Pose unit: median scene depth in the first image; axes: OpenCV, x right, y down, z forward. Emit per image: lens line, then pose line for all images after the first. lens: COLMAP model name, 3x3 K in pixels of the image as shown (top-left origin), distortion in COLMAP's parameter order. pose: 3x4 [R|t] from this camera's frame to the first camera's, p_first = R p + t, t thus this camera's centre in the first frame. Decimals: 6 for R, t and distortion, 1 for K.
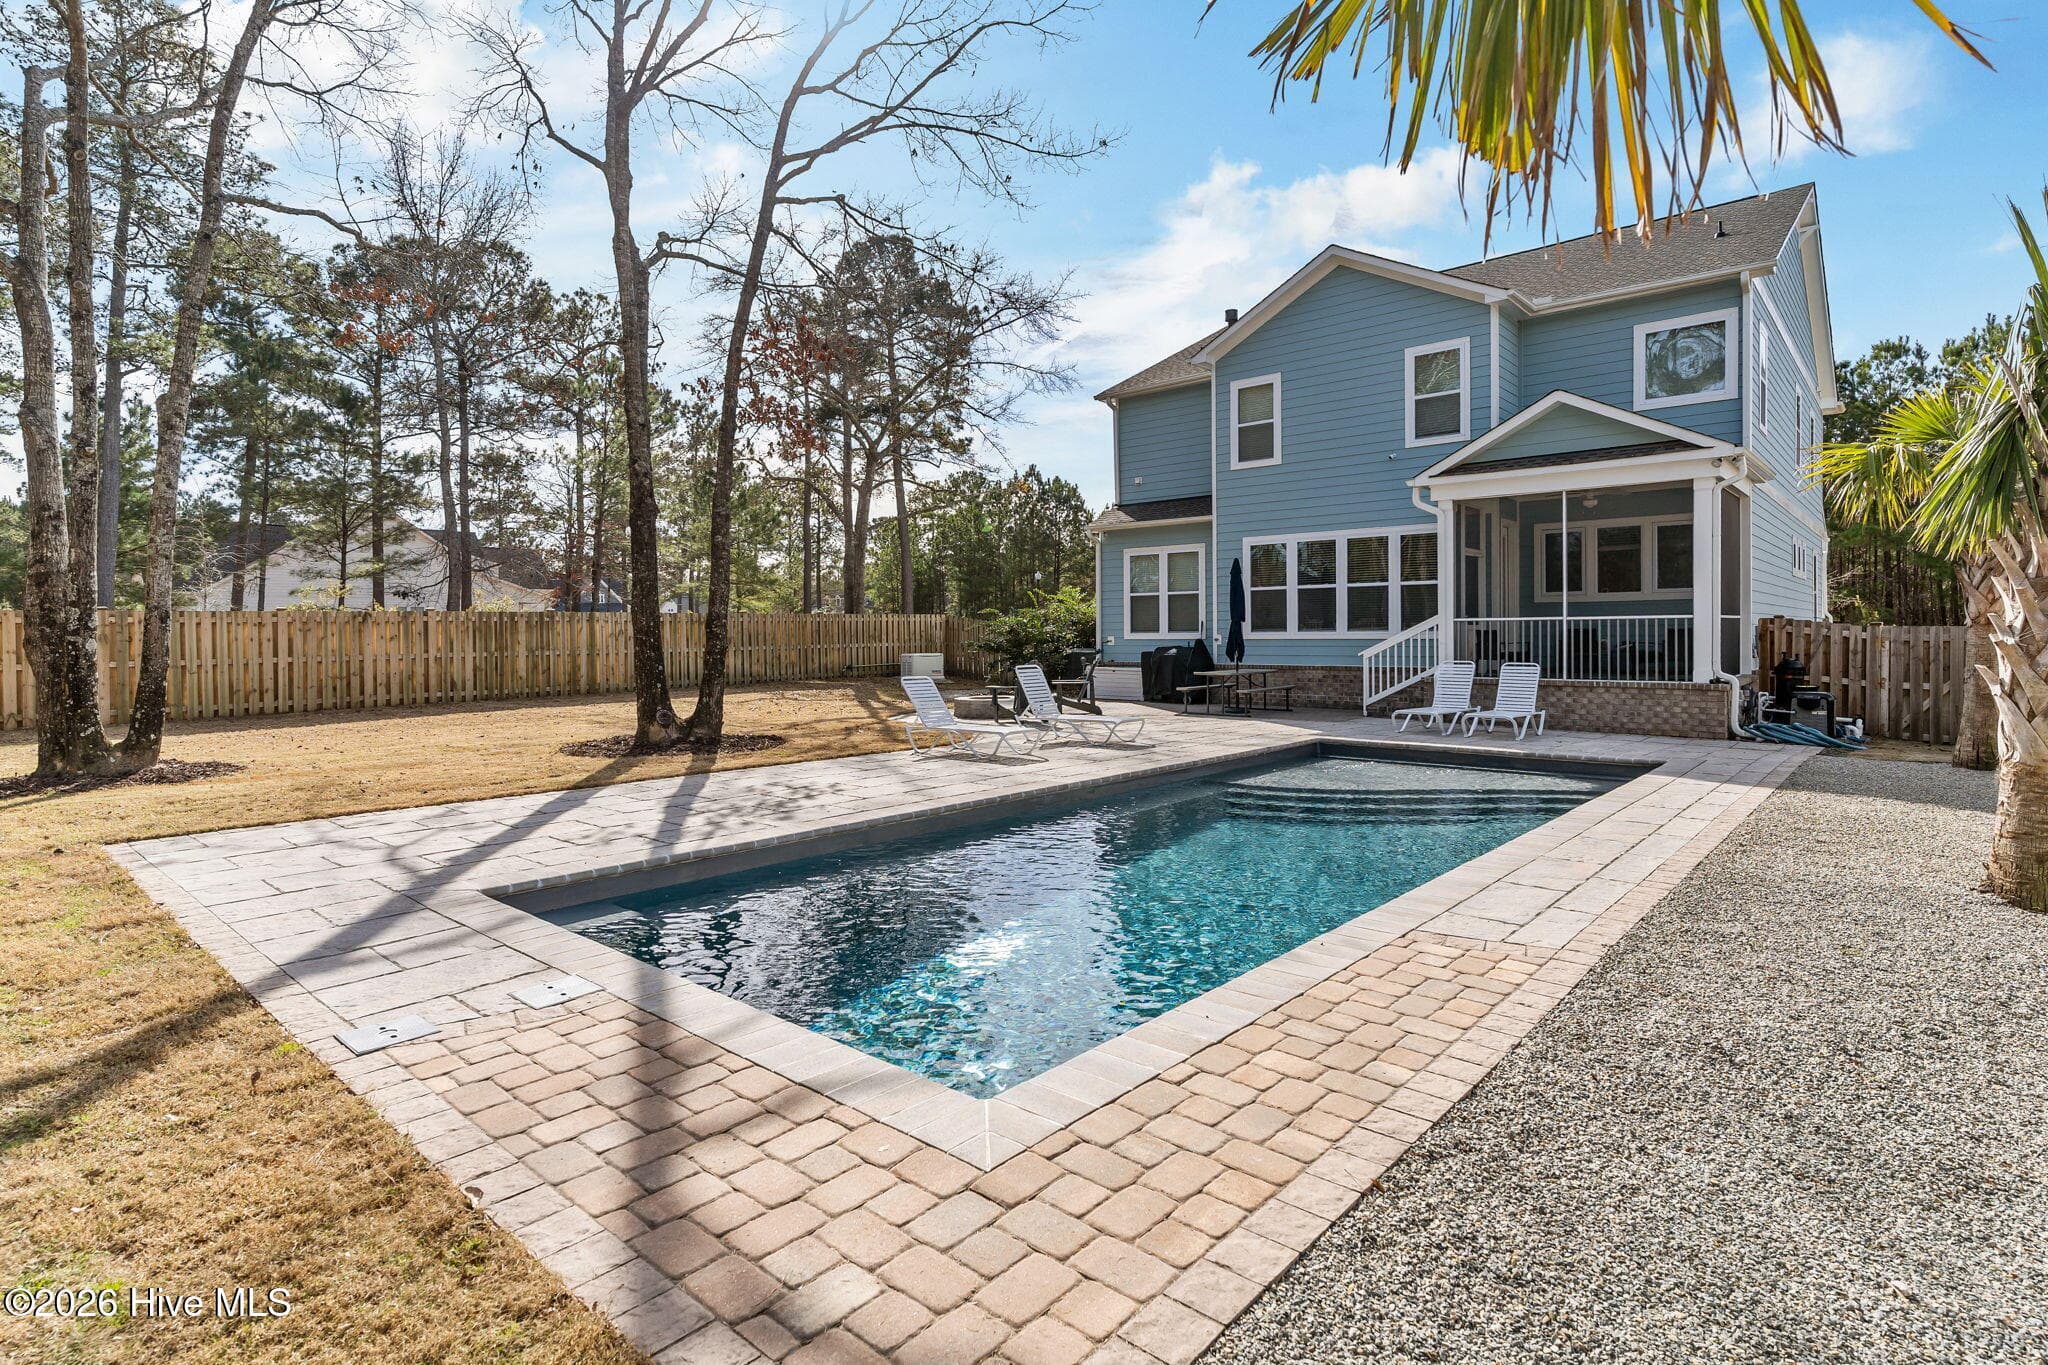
lens RADIAL K [[1017.6, 0, 1019.7], [0, 1017.6, 650.0], [0, 0, 1]] dist [-0.011120, 0.029610]
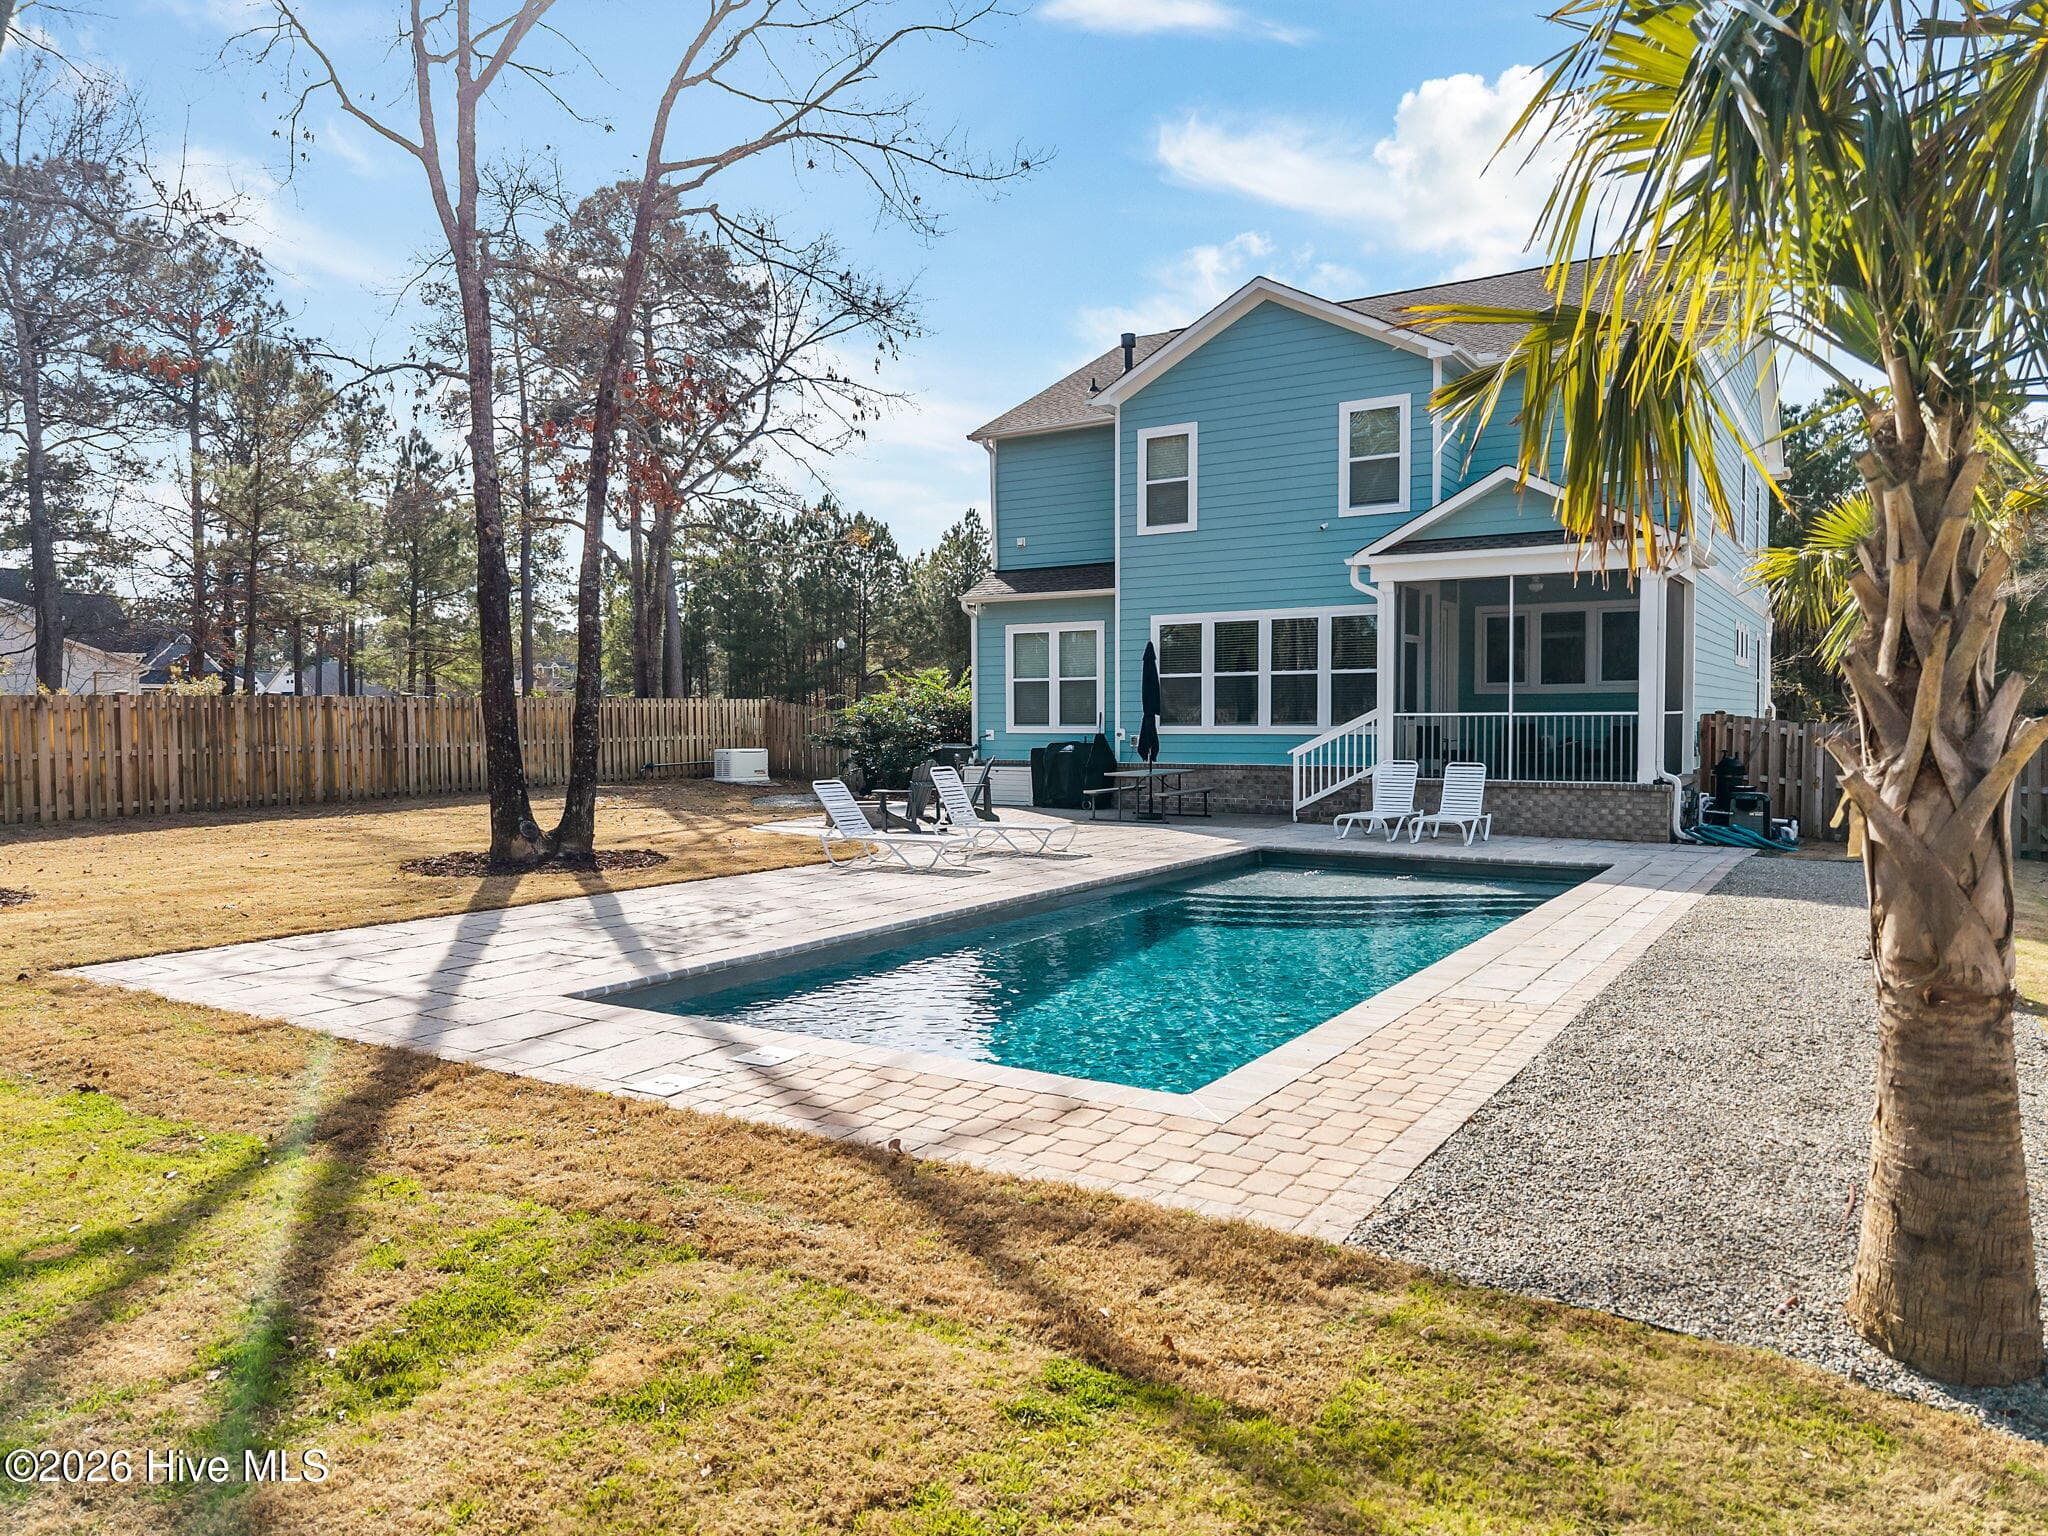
lens RADIAL K [[1361.1, 0, 996.7], [0, 1361.1, 784.5], [0, 0, 1]] dist [0.028446, -0.001464]
pose [[0.988227, -0.004182, 0.152940, -0.102496], [-0.000971, 0.999435, 0.033605, -0.007610], [-0.152994, -0.033357, 0.987664, -0.139878]]
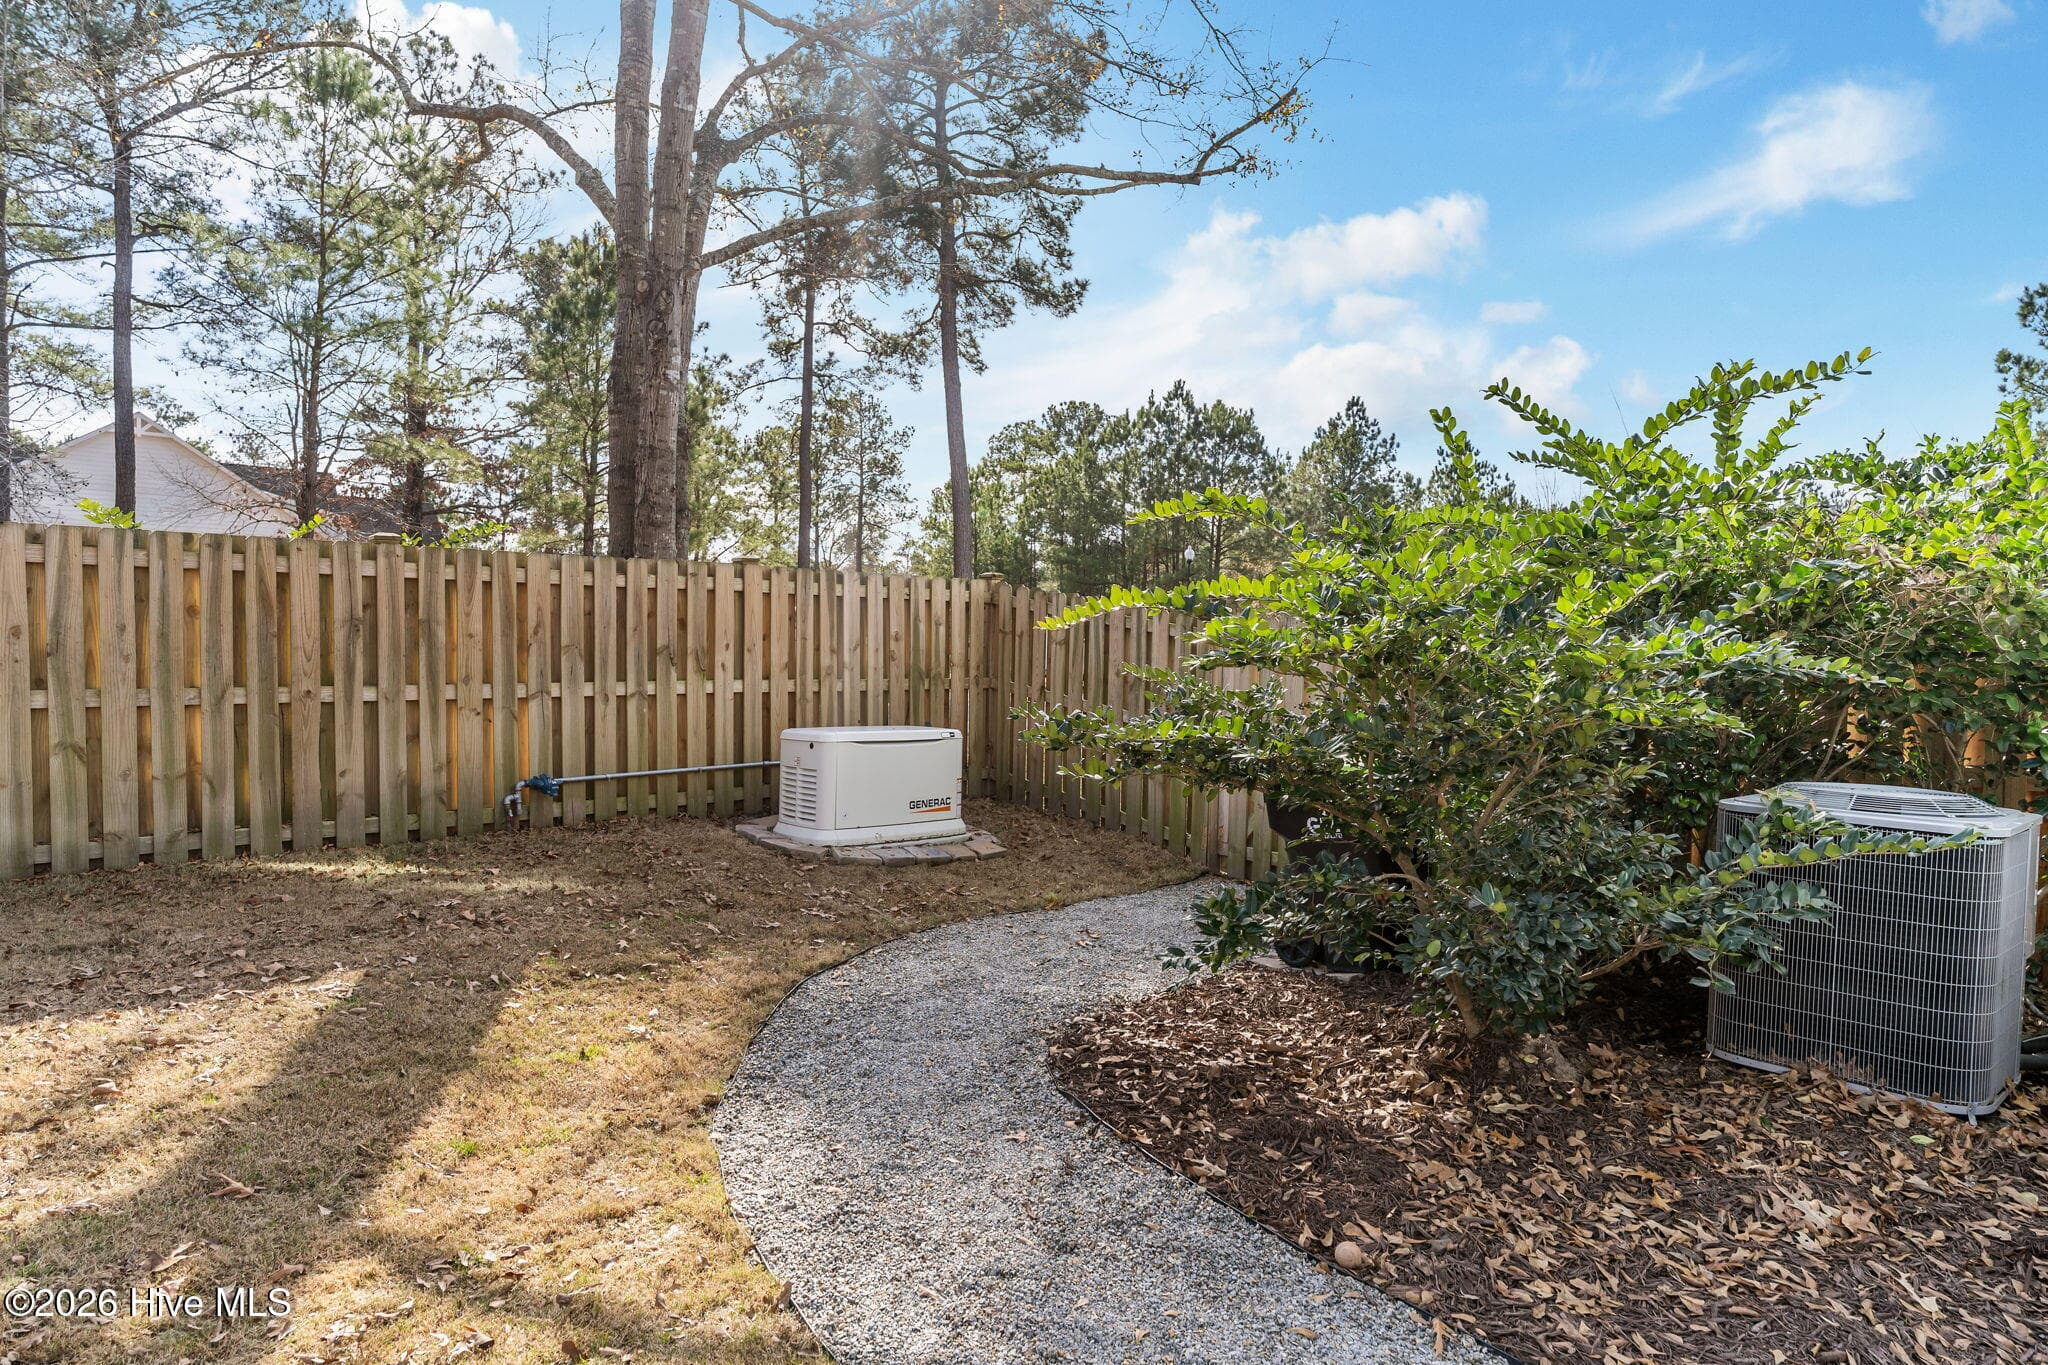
lens RADIAL K [[1242.9, 0, 1024.0], [0, 1242.9, 682.5], [0, 0, 1]] dist [0.003908, 0.001716]
pose [[0.995703, 0.029675, -0.087715, -0.056594], [-0.028466, 0.999482, 0.015004, -0.021237], [0.088115, -0.012443, 0.996033, 1.196983]]
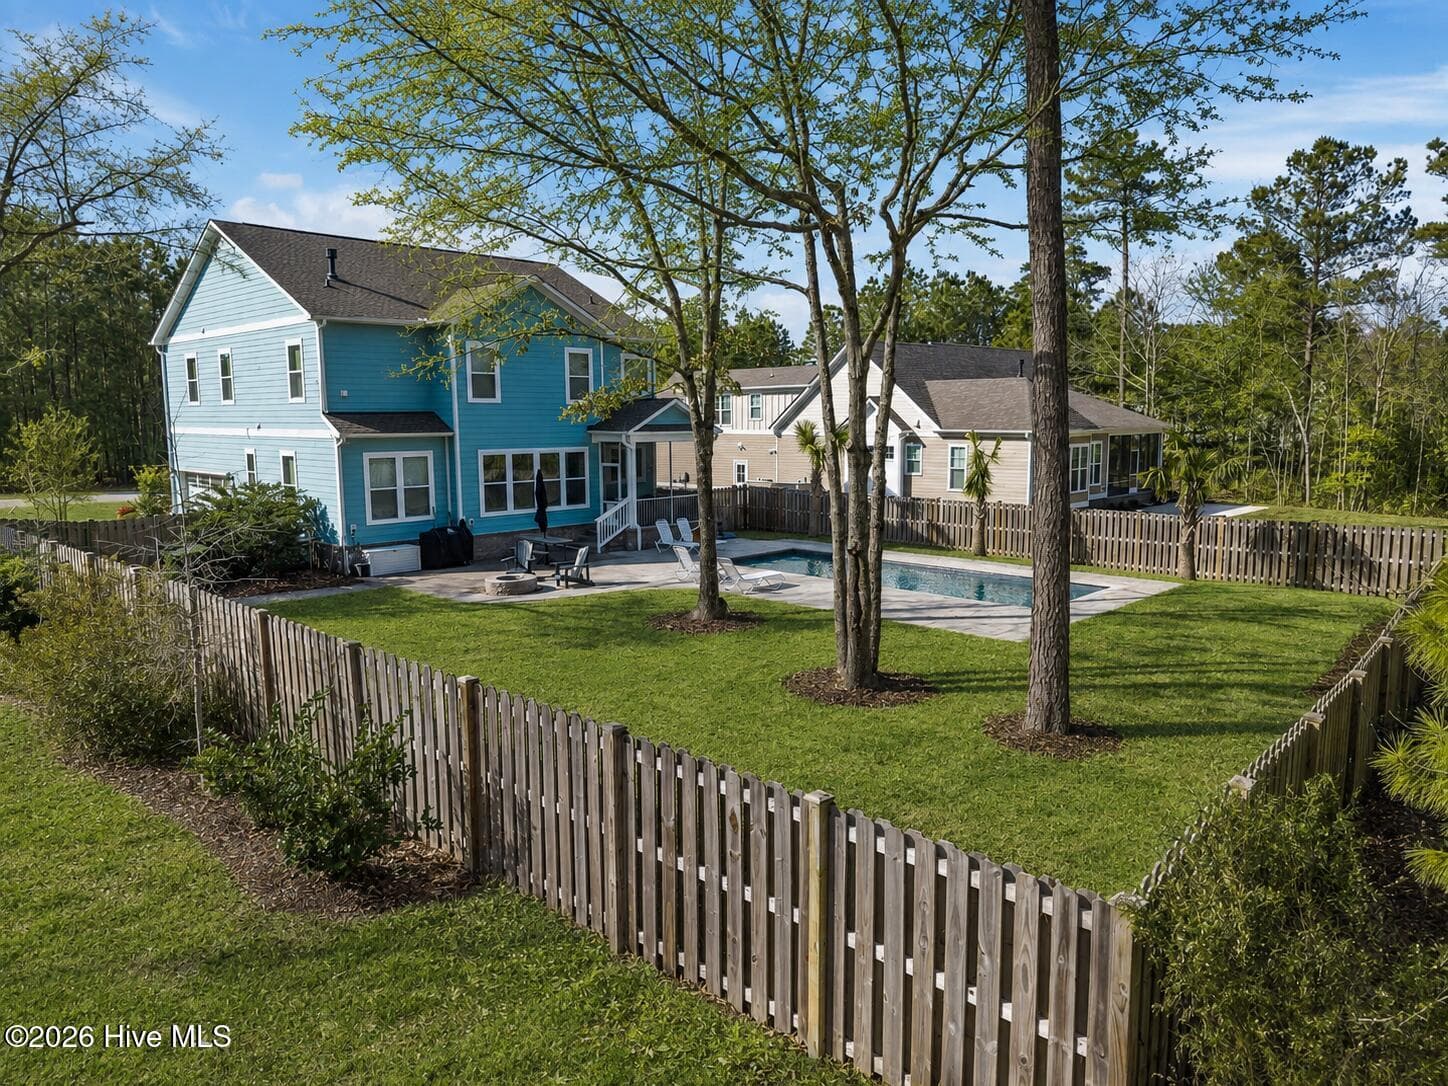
lens RADIAL K [[962.3, 0, 704.7], [0, 962.3, 554.7], [0, 0, 1]] dist [0.028446, -0.001464]
pose [[0.054505, -0.137672, 0.988977, -1.429550], [0.021548, 0.990381, 0.136680, -0.174327], [-0.998281, 0.013861, 0.056948, 0.716522]]
